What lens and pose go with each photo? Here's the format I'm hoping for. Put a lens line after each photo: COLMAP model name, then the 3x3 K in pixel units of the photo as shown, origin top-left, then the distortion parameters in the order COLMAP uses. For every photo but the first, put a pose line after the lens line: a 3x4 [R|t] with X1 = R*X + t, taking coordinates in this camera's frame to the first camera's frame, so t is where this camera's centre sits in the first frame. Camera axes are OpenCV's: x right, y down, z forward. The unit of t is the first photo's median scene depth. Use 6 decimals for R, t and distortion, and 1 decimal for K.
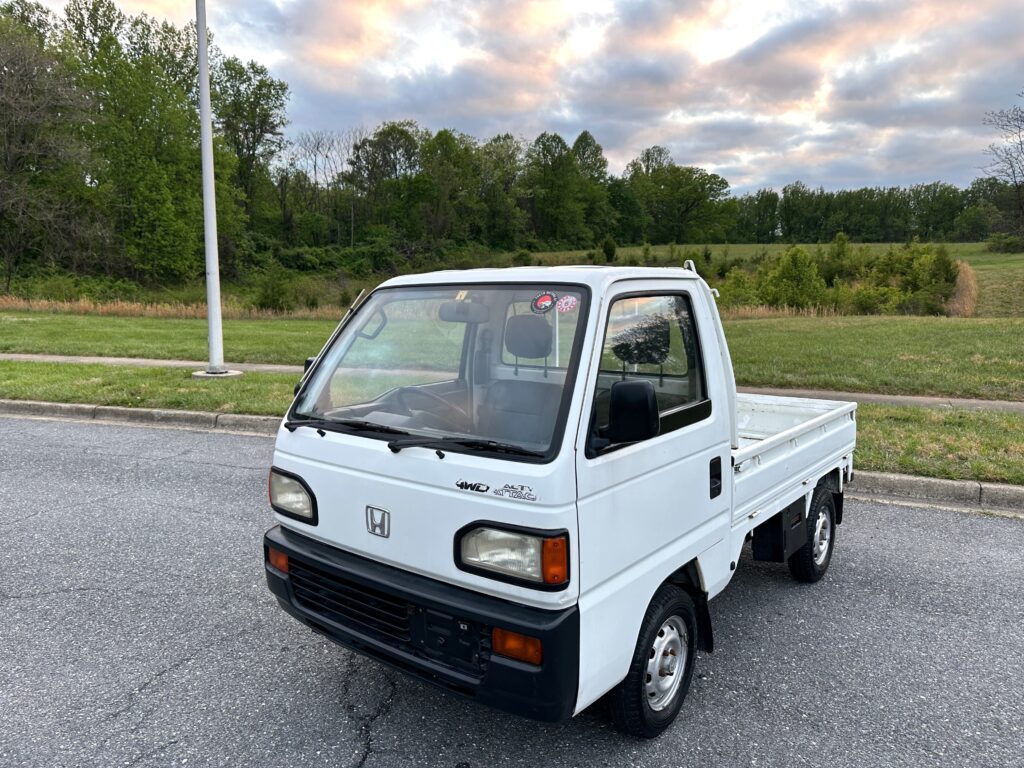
lens RADIAL K [[761.6, 0, 512.0], [0, 761.6, 384.0], [0, 0, 1]] dist [0.037538, -0.050825]
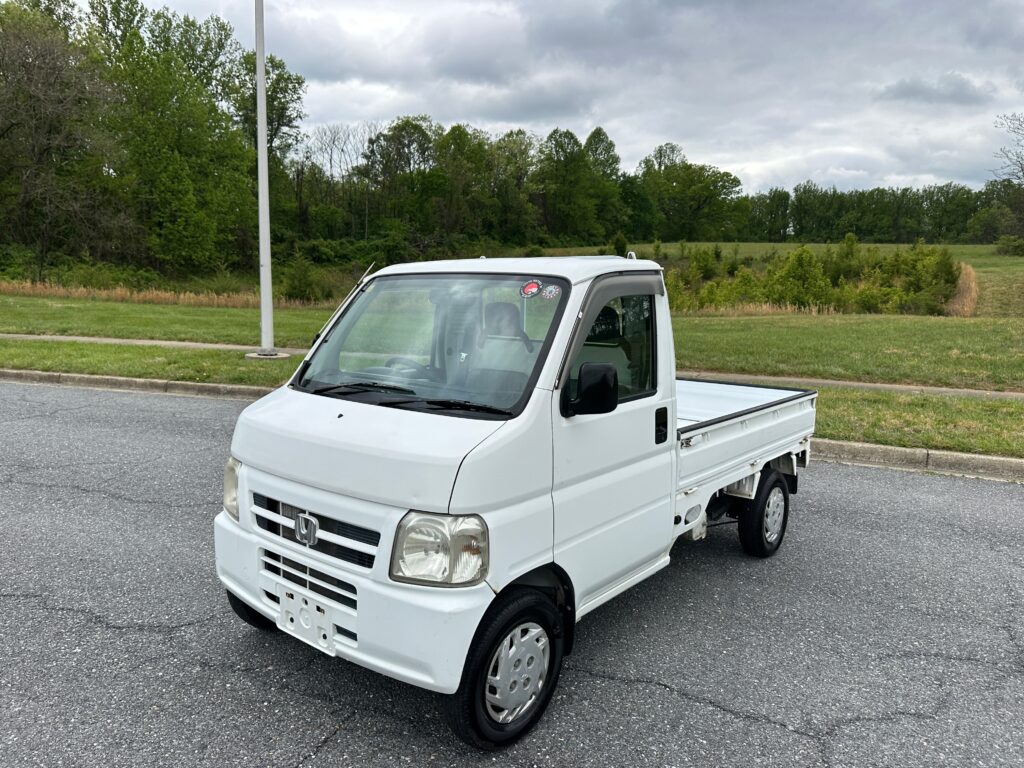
lens RADIAL K [[773.4, 0, 512.0], [0, 773.4, 384.0], [0, 0, 1]] dist [0.039439, -0.059524]
pose [[0.999831, 0.016229, -0.008638, -0.004182], [-0.016191, 0.999859, 0.004416, 0.003779], [0.008708, -0.004275, 0.999953, -0.027926]]
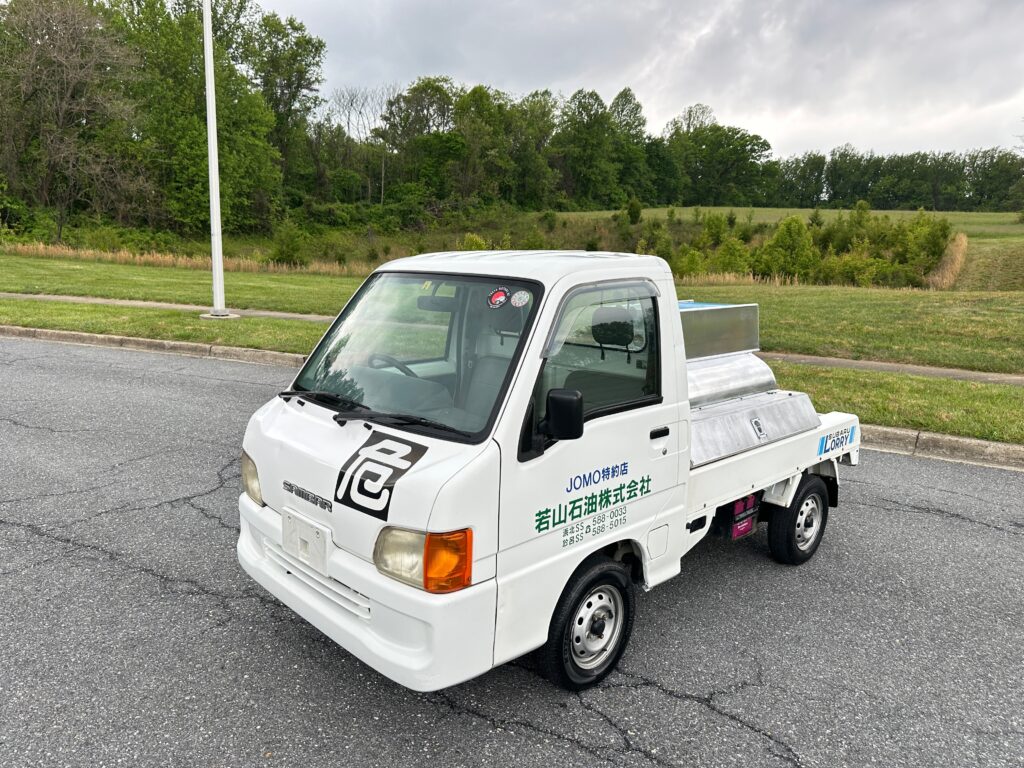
lens RADIAL K [[784.7, 0, 510.2], [0, 784.7, 400.6], [0, 0, 1]] dist [0.008107, -0.013687]
pose [[0.997348, 0.037930, -0.062113, 0.037836], [-0.033522, 0.996946, 0.070534, 0.003827], [0.064598, -0.068265, 0.995574, -0.055333]]
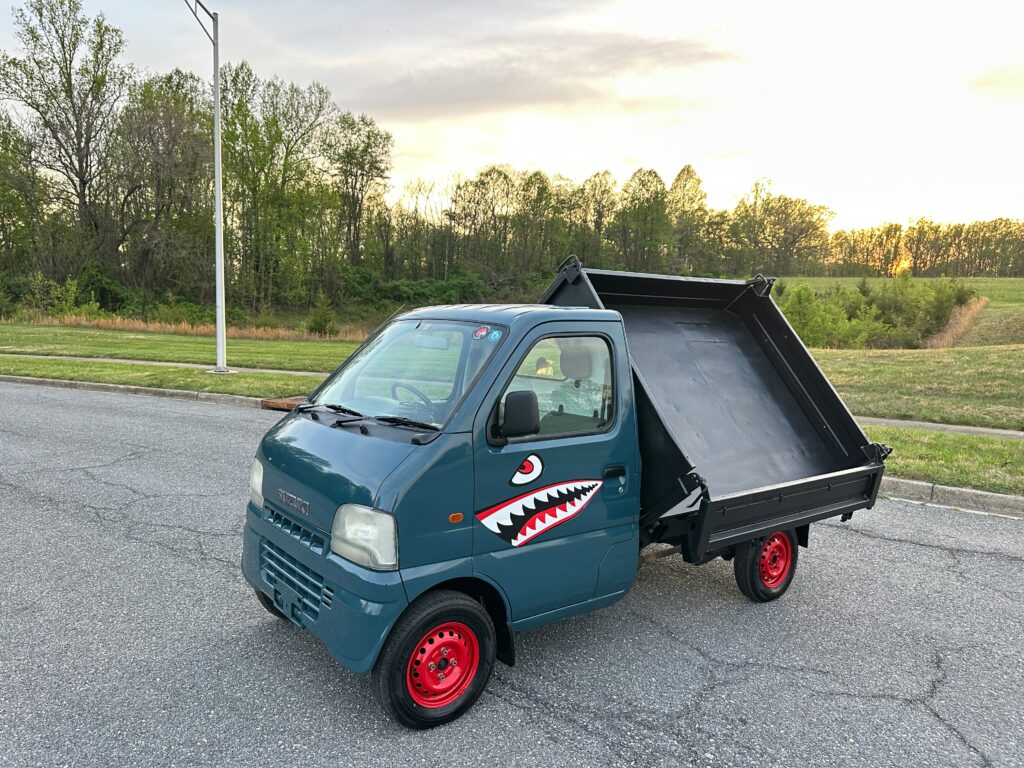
lens RADIAL K [[797.0, 0, 512.0], [0, 797.0, 384.0], [0, 0, 1]] dist [0.185937, -0.455002]
pose [[0.981554, 0.028928, -0.188984, 0.108684], [-0.036884, 0.998569, -0.038721, 0.011364], [0.187593, 0.044977, 0.981216, -0.105471]]
